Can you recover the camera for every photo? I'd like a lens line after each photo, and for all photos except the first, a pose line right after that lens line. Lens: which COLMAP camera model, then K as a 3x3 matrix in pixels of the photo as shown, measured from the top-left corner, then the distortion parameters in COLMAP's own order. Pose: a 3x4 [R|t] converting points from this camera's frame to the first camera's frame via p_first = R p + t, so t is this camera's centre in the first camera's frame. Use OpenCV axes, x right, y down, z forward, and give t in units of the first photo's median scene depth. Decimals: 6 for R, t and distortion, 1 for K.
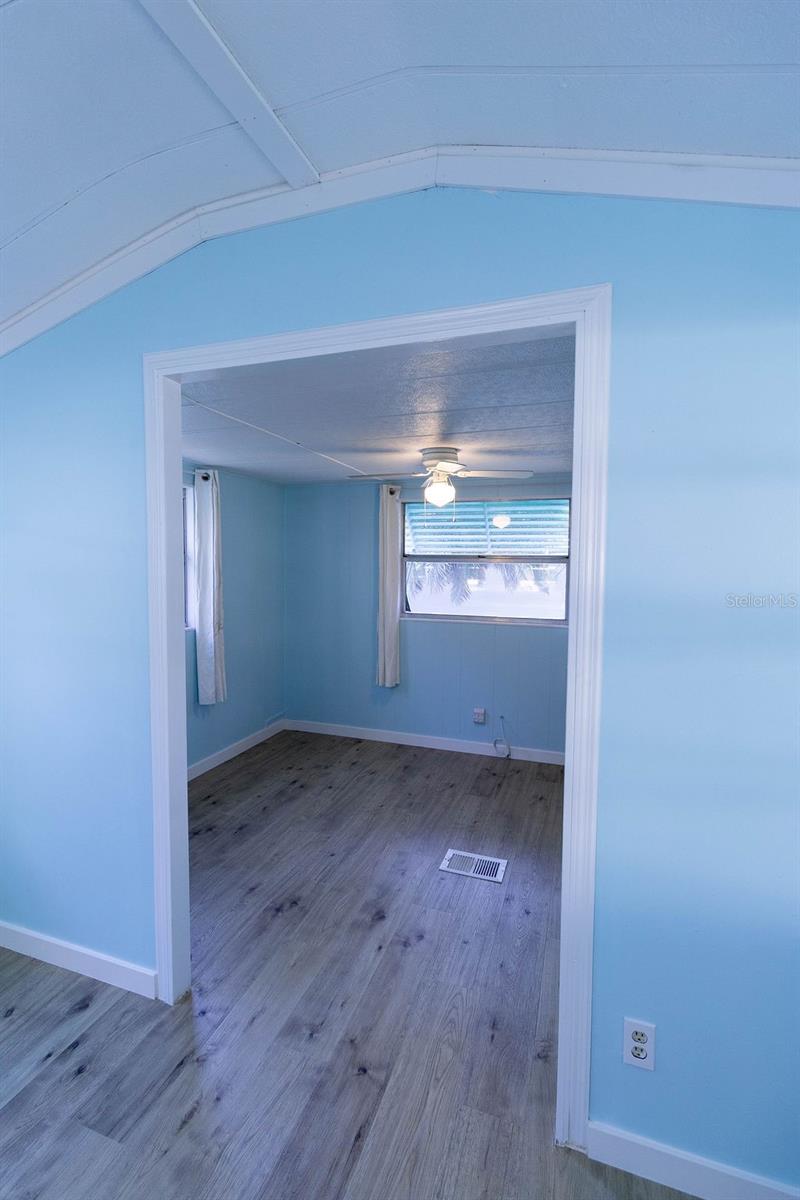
lens RADIAL K [[546.7, 0, 390.6], [0, 546.7, 598.7], [0, 0, 1]] dist [0.003423, -0.000339]
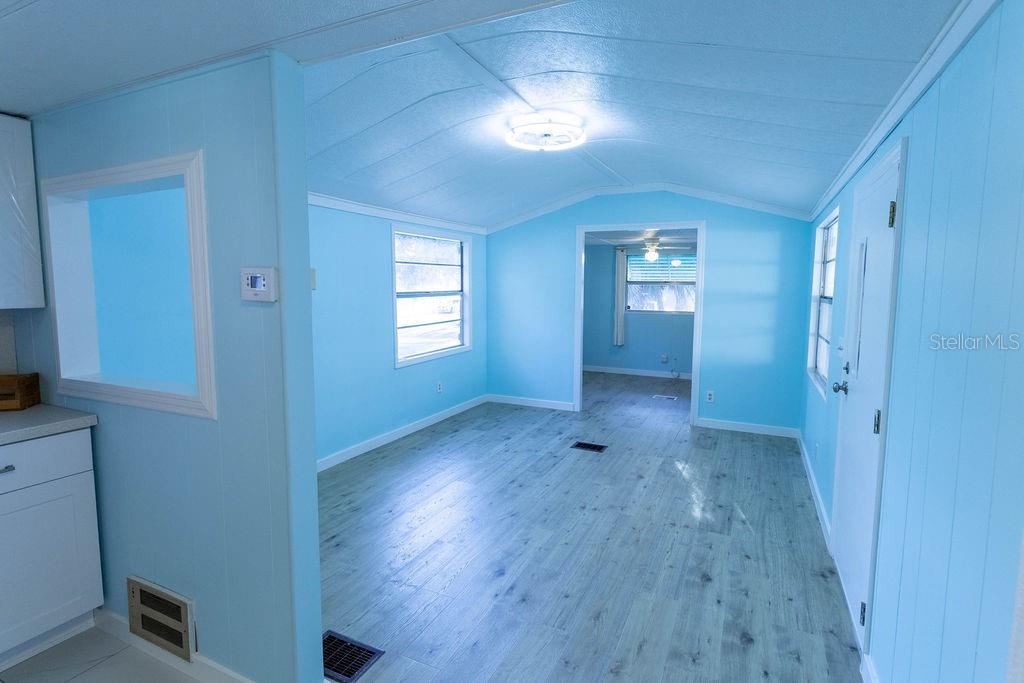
lens RADIAL K [[505.4, 0, 511.9], [0, 505.4, 331.8], [0, 0, 1]] dist [-0.016515, 0.005758]
pose [[0.994318, 0.012460, -0.105718, -0.211137], [-0.009990, 0.999665, 0.023863, 0.071093], [0.105980, -0.022671, 0.994110, -0.959608]]
